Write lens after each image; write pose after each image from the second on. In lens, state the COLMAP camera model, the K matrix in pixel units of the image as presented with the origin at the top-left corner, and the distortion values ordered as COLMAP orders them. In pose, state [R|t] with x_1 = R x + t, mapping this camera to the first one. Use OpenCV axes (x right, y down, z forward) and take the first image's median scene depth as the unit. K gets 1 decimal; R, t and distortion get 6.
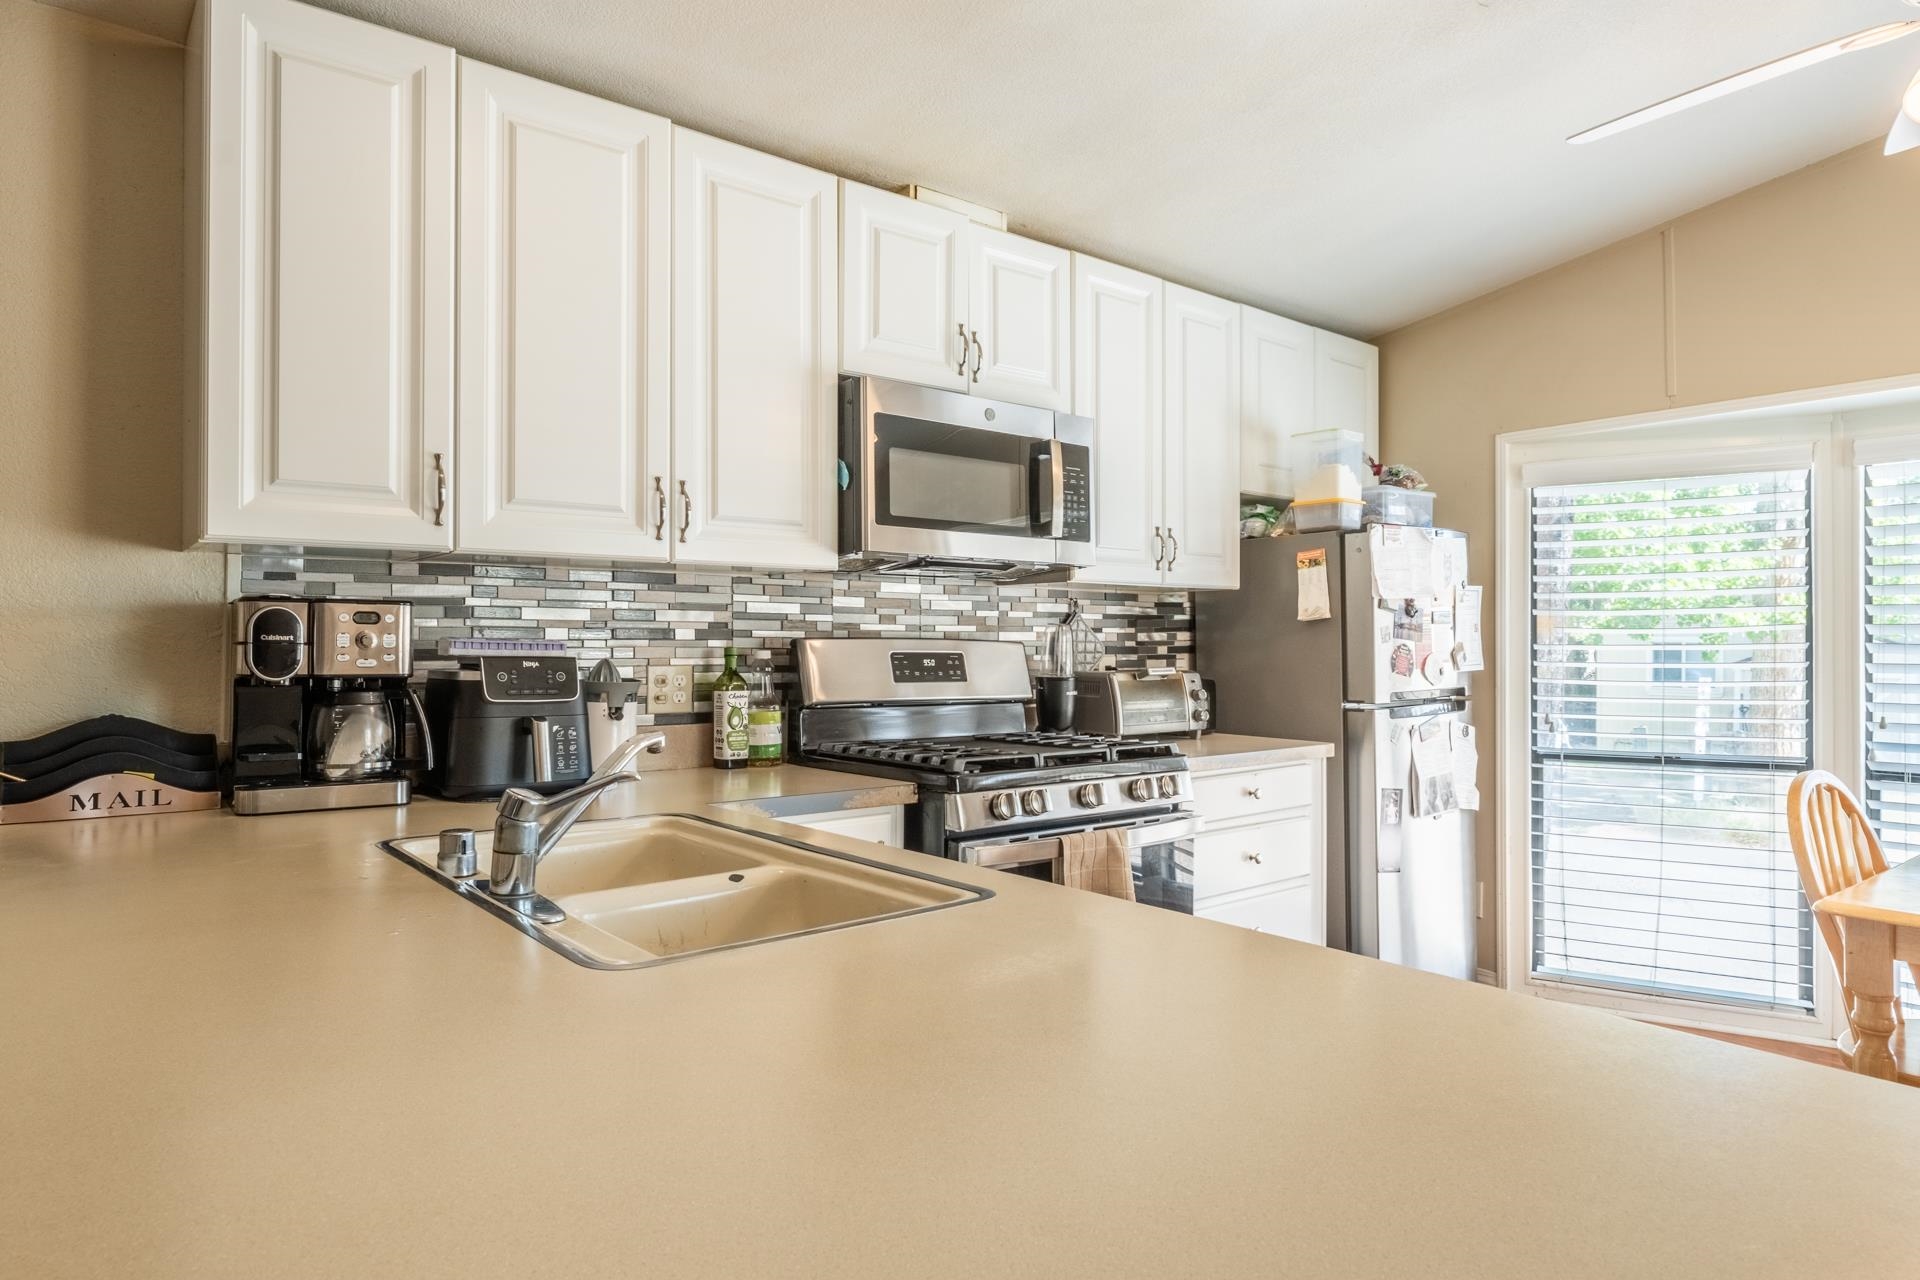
lens RADIAL K [[1099.4, 0, 932.0], [0, 1099.4, 627.6], [0, 0, 1]] dist [-0.005624, 0.001064]
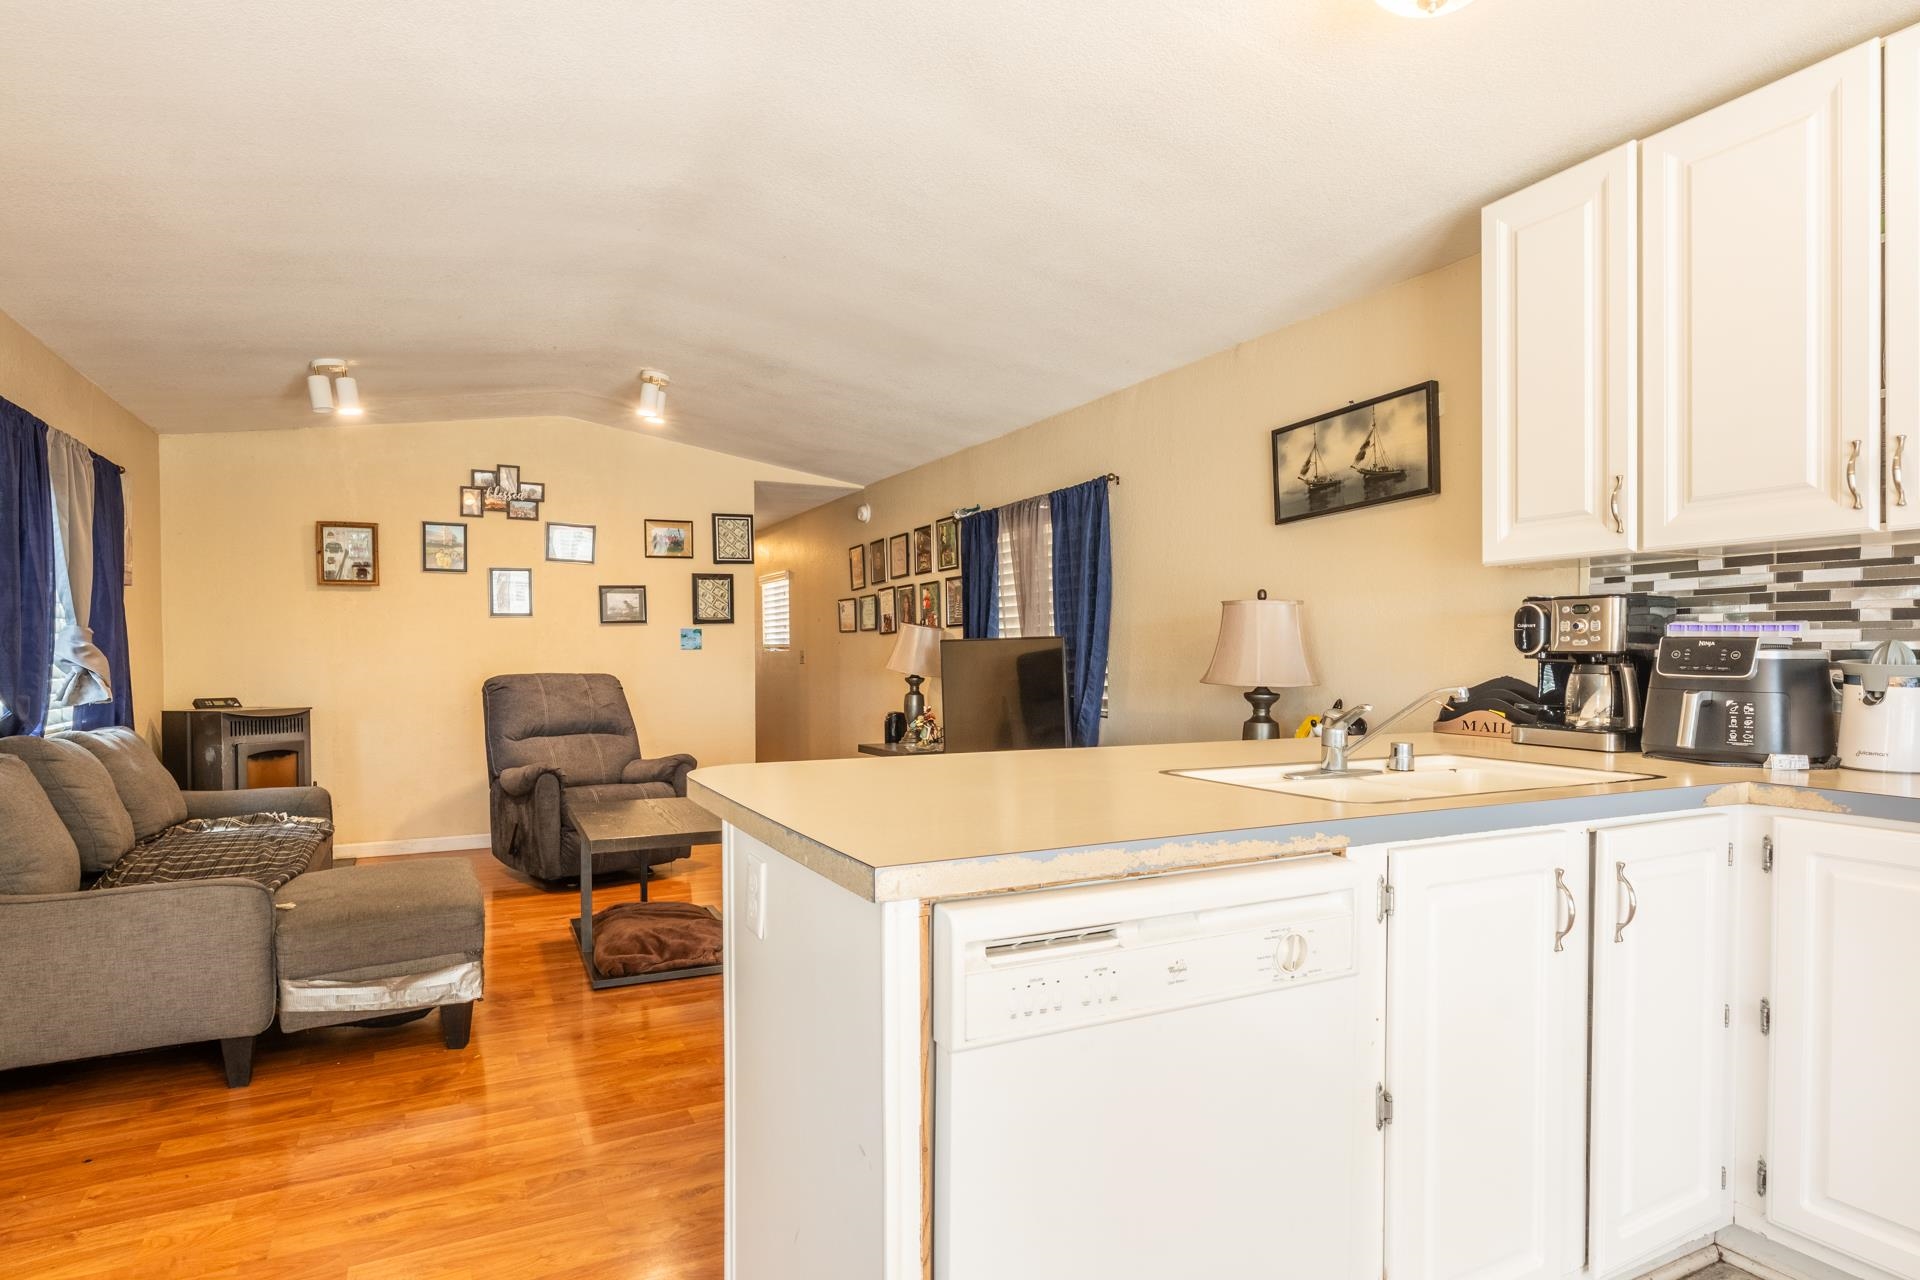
lens RADIAL K [[1021.9, 0, 915.1], [0, 1021.9, 668.2], [0, 0, 1]] dist [-0.000529, -0.002225]
pose [[-0.234546, 0.014078, -0.972003, 0.634169], [0.015121, 0.999827, 0.010833, 0.026718], [0.971988, -0.012157, -0.234718, 0.353594]]
